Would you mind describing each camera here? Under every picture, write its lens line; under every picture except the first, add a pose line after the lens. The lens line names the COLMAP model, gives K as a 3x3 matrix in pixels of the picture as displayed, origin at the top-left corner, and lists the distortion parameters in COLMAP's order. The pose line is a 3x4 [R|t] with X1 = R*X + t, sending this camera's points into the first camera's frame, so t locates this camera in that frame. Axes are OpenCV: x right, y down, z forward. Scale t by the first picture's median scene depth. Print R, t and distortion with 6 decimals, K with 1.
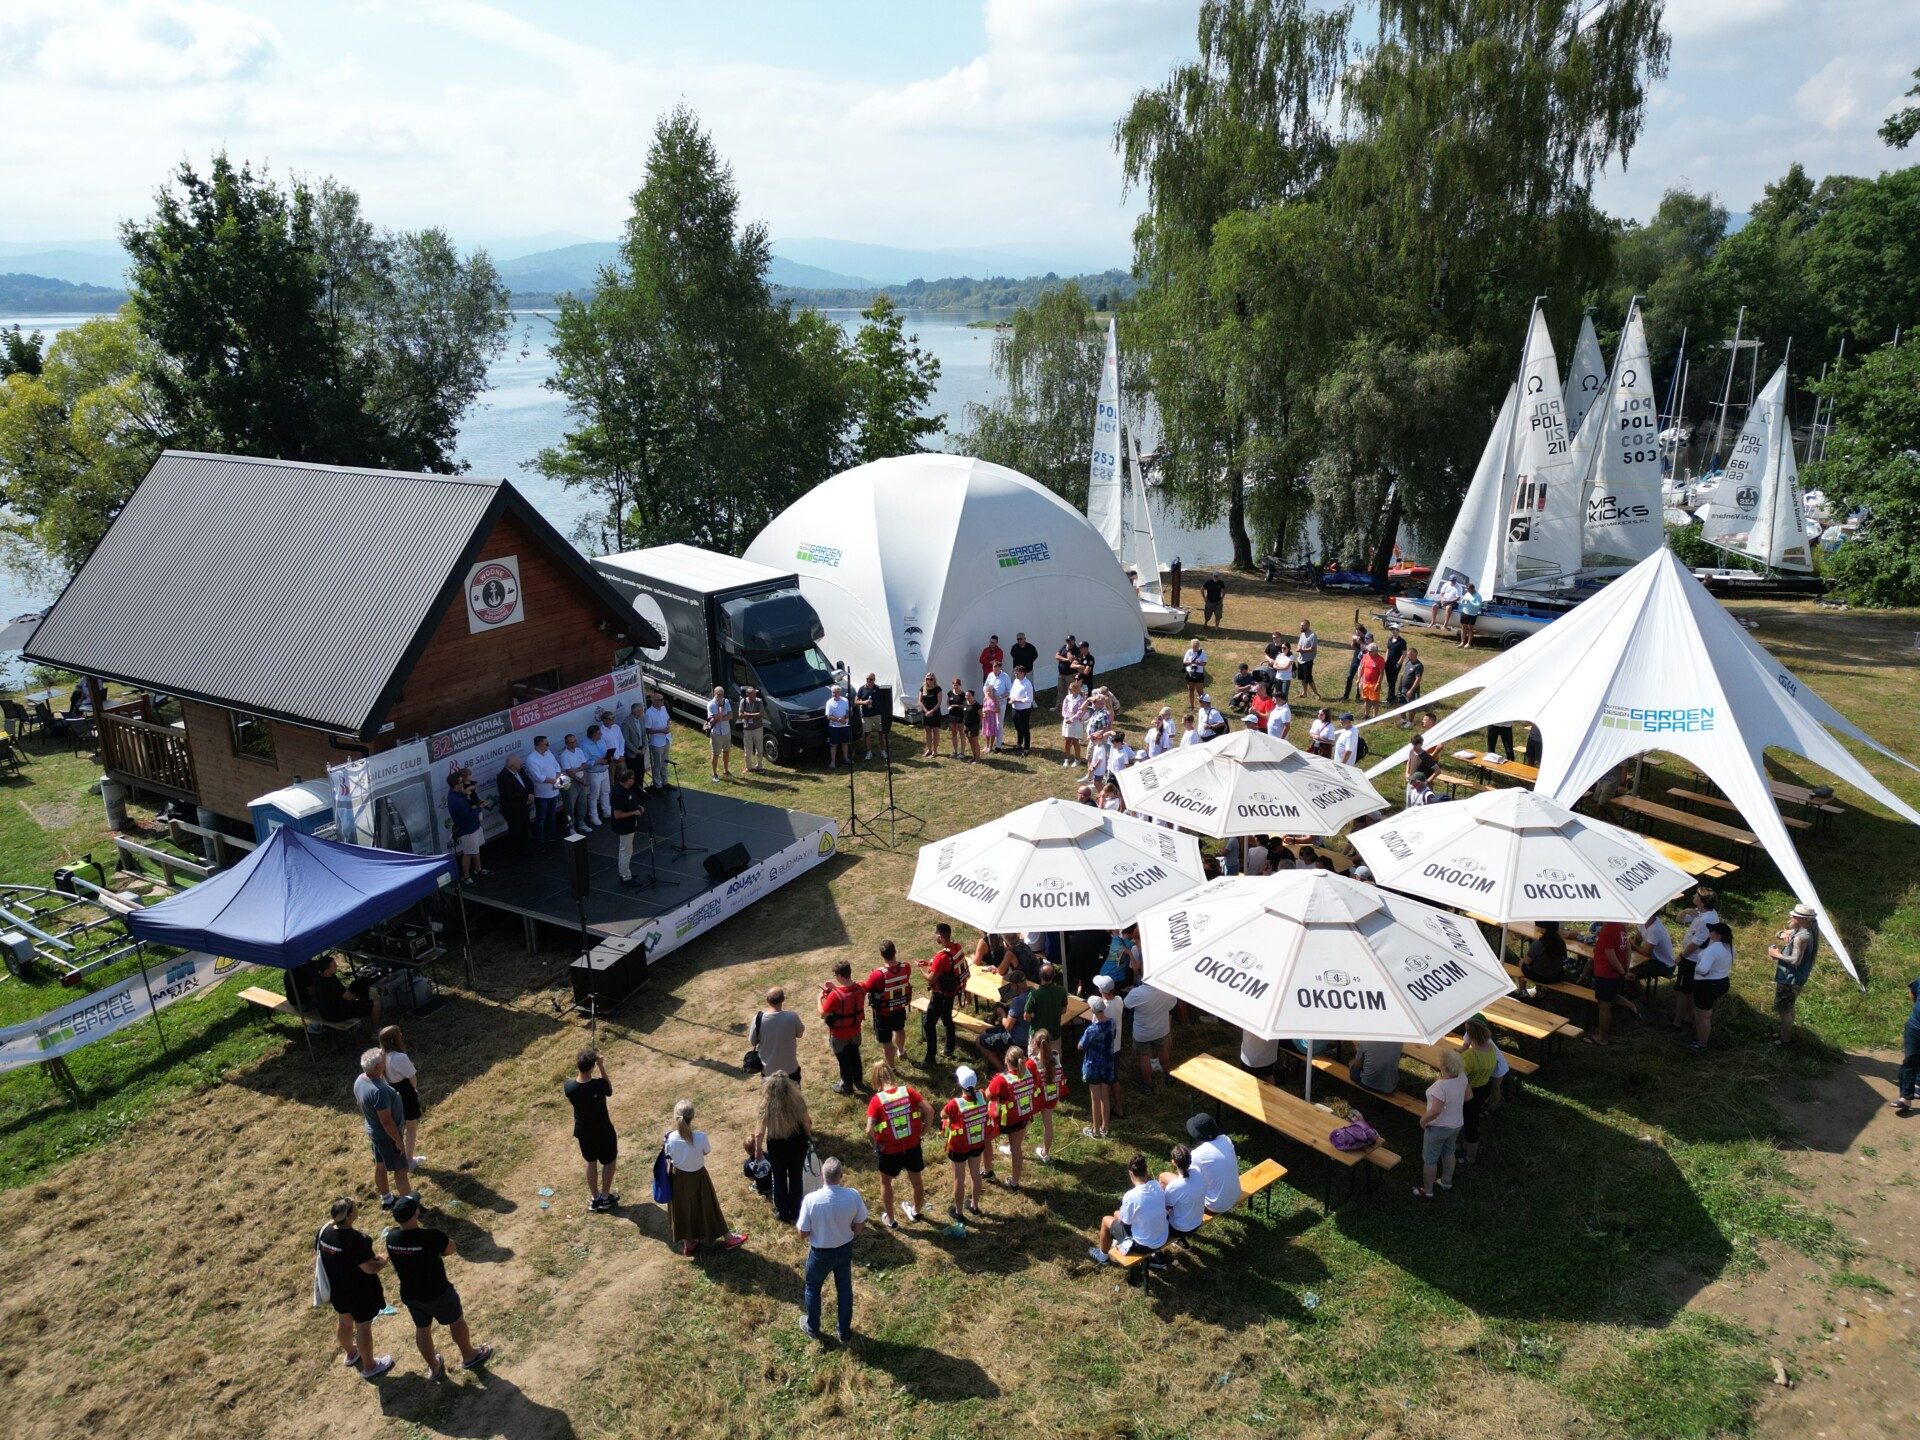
lens RADIAL K [[1335.2, 0, 960.4], [0, 1335.2, 774.5], [0, 0, 1]] dist [-0.003031, -0.000822]
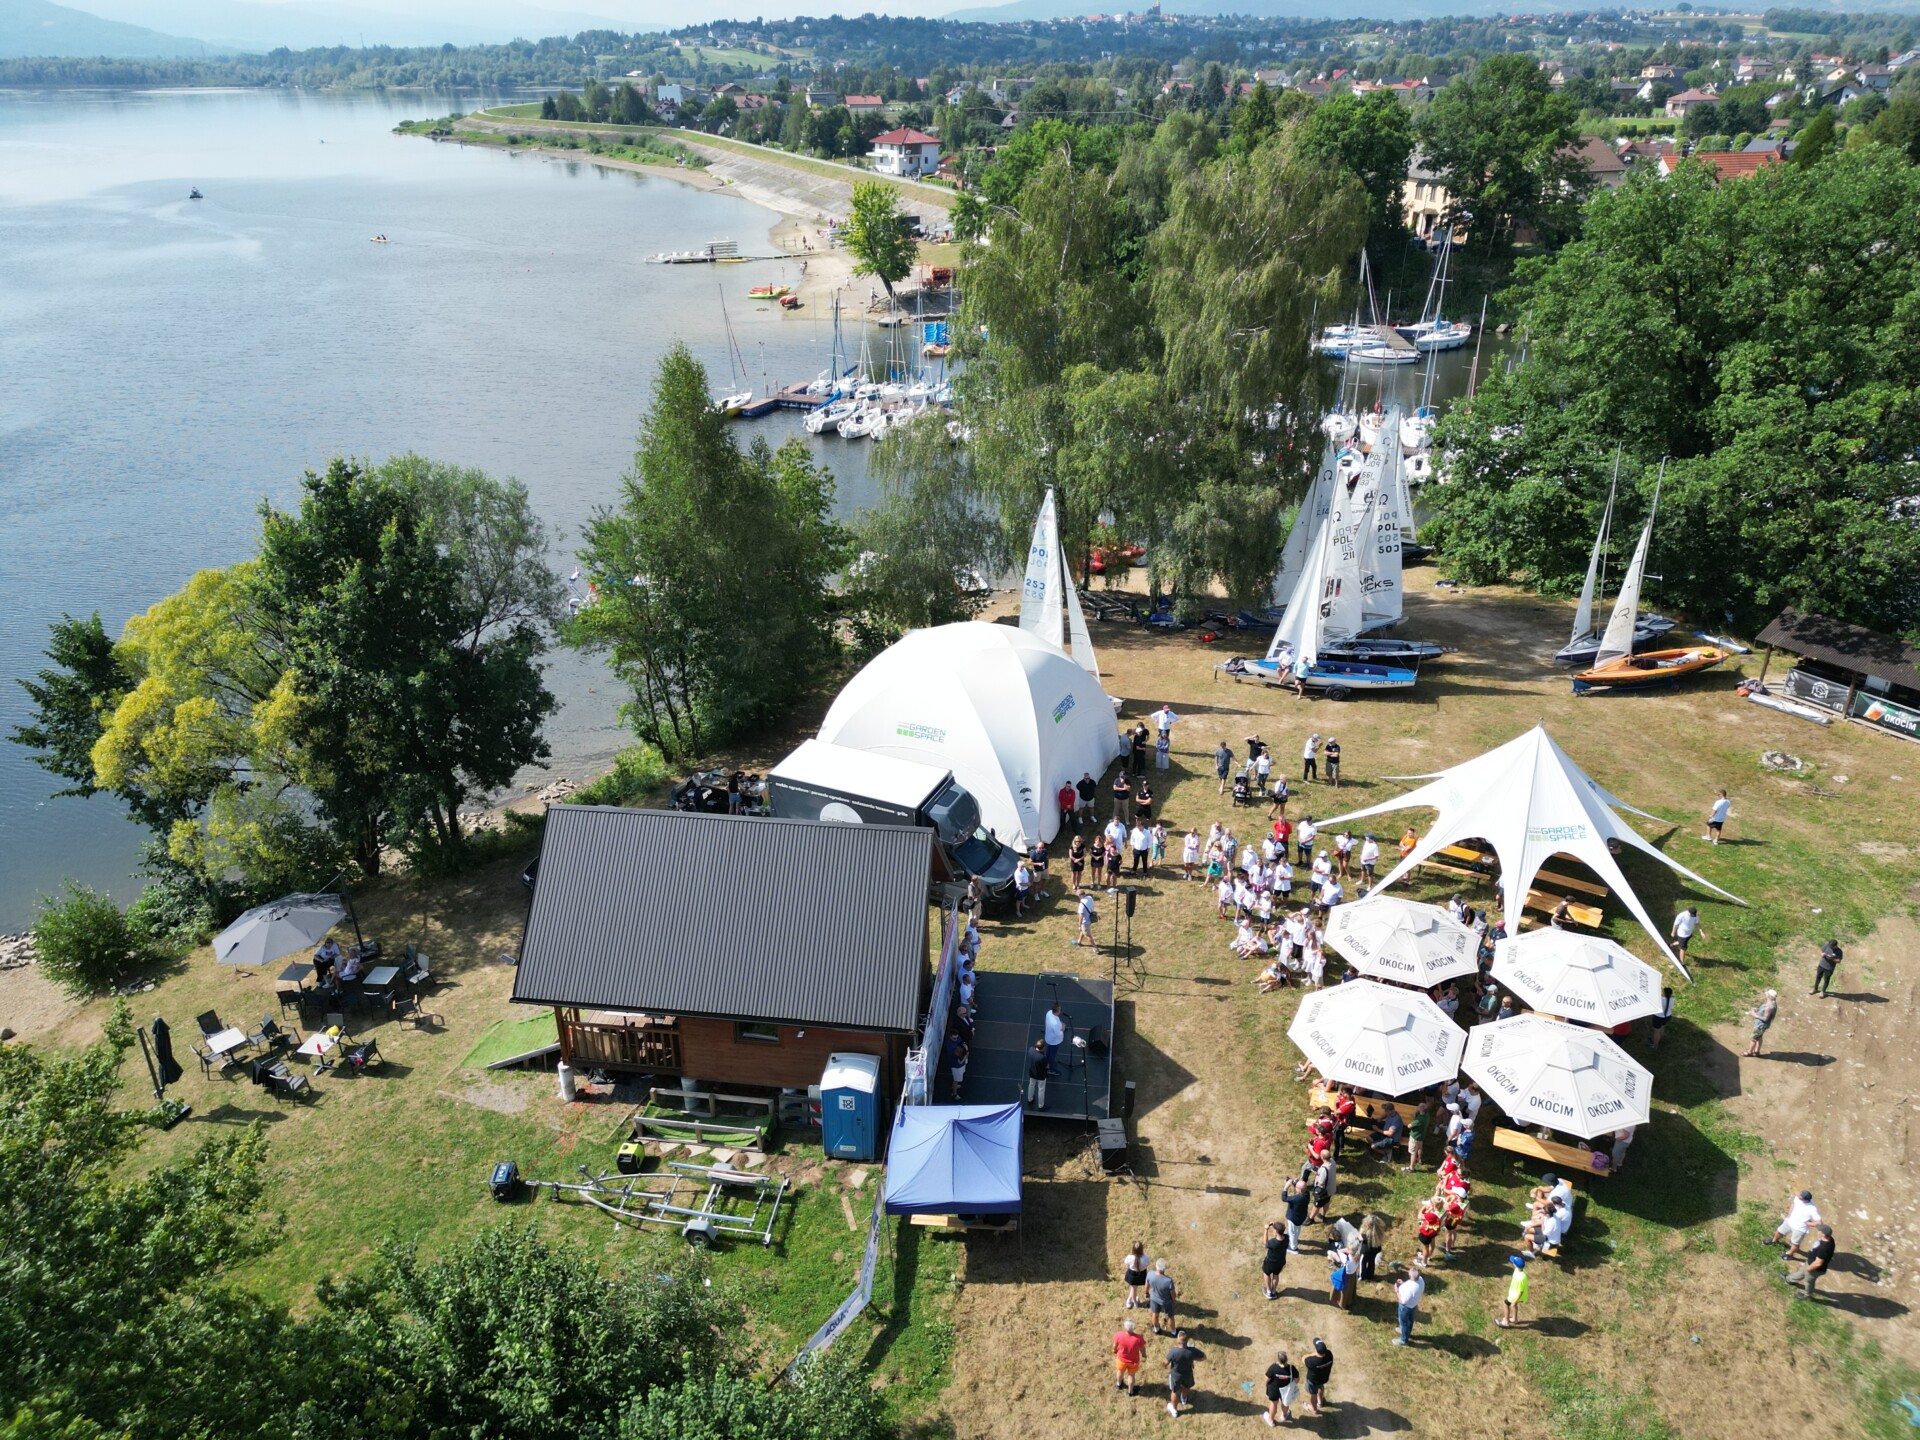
lens RADIAL K [[1347.5, 0, 960.0], [0, 1347.5, 720.0], [0, 0, 1]] dist [0.077154, -0.001129]
pose [[0.922268, -0.168427, 0.347927, -0.475149], [0.131235, 0.983052, 0.128012, -0.306400], [-0.363591, -0.072401, 0.928741, -0.227549]]
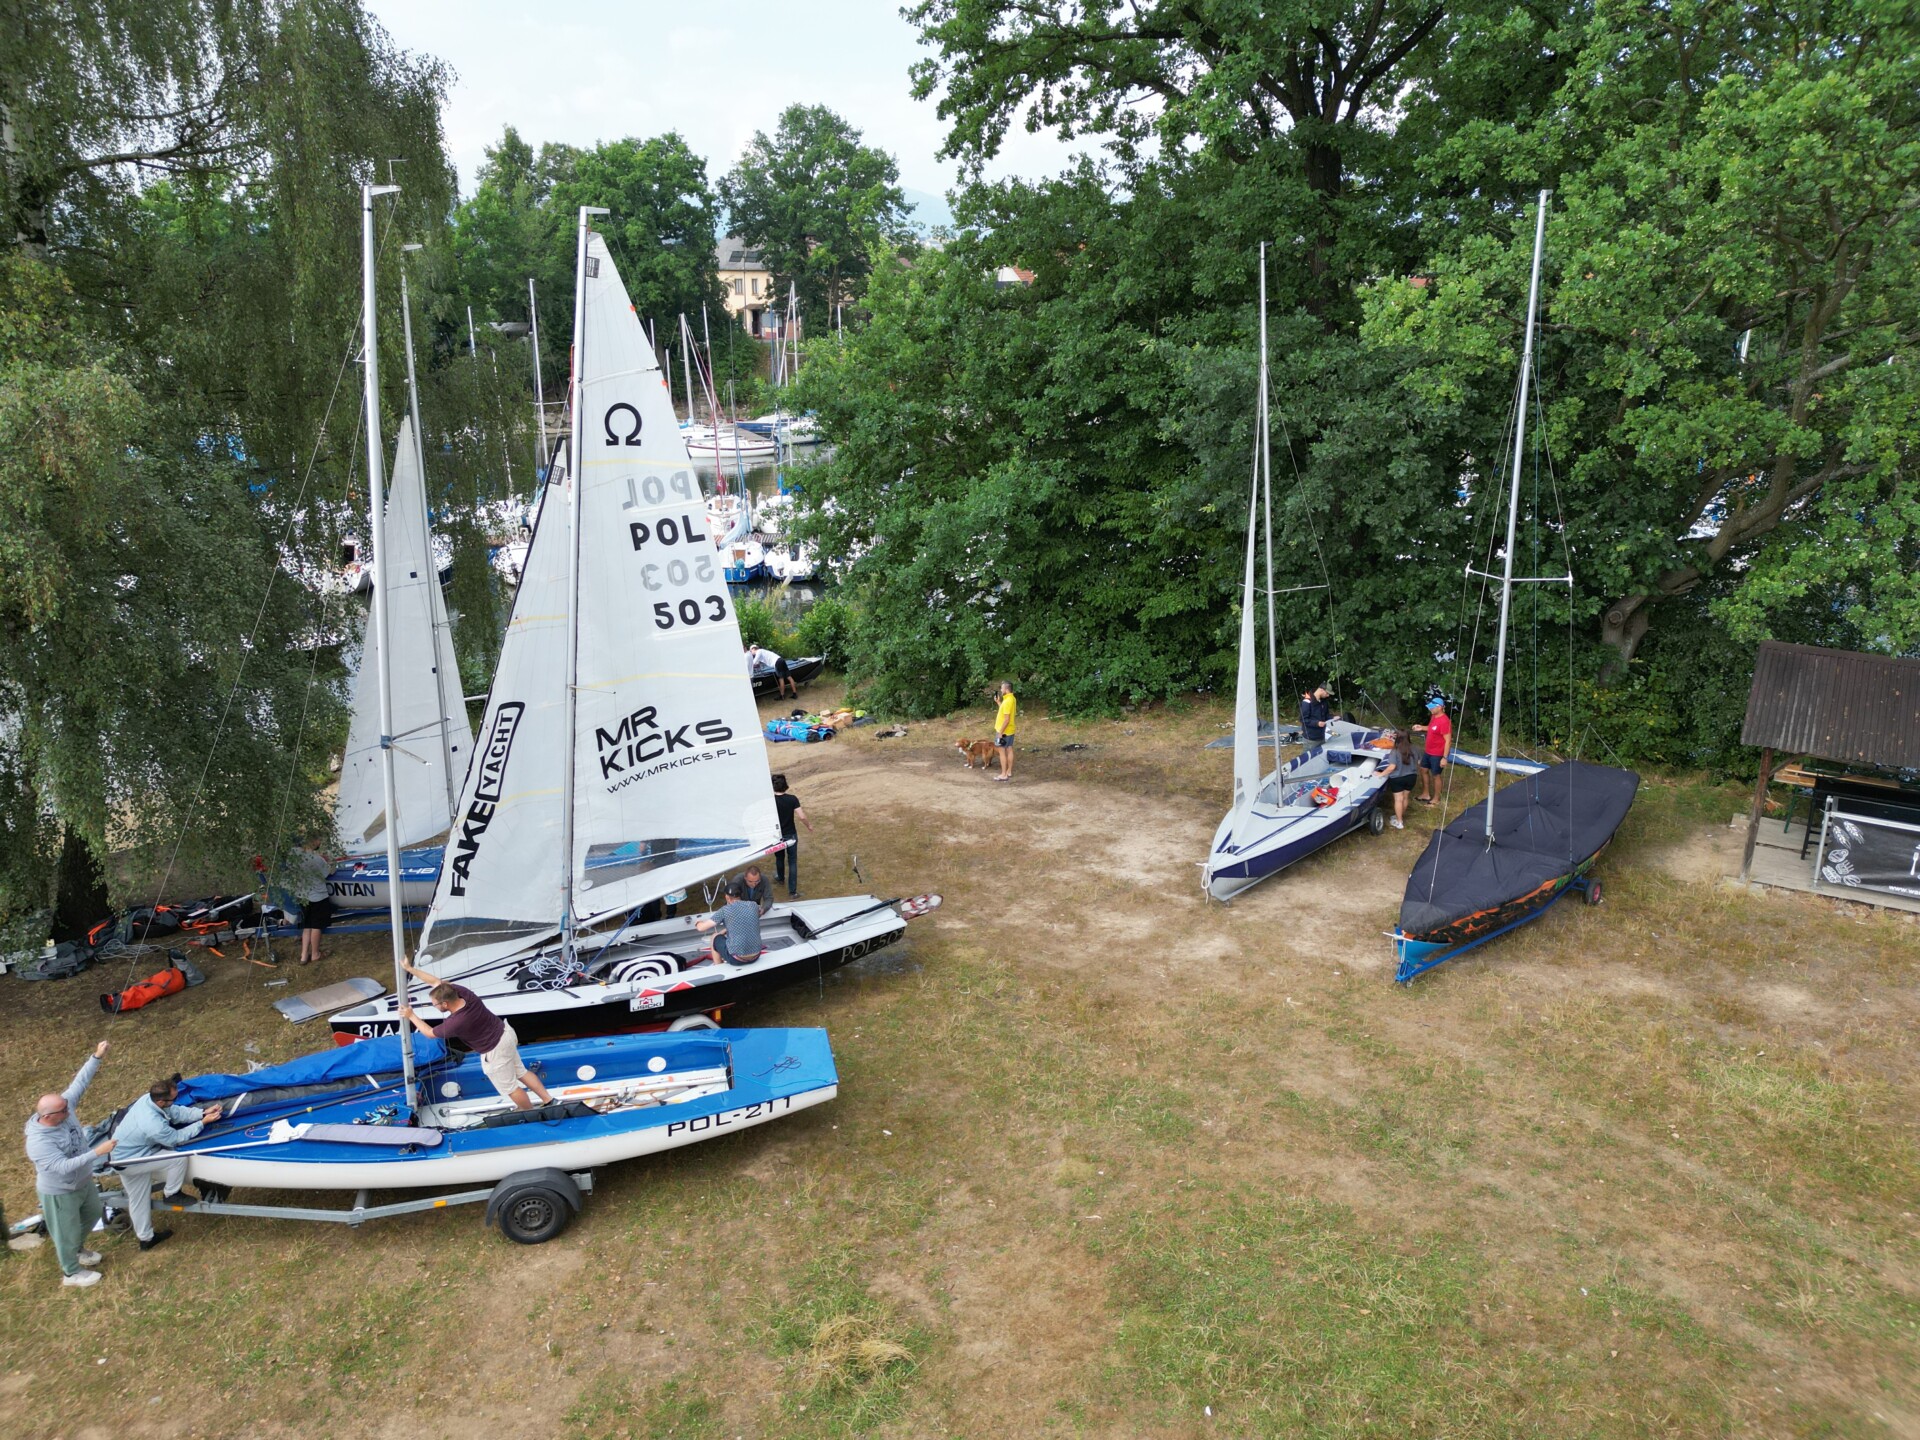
lens RADIAL K [[1347.5, 0, 960.0], [0, 1347.5, 720.0], [0, 0, 1]] dist [0.077154, -0.001129]
pose [[0.667934, -0.221711, 0.710428, 0.261419], [0.243641, 0.967133, 0.072757, -0.212421], [-0.703209, 0.124492, 0.699999, 0.643659]]
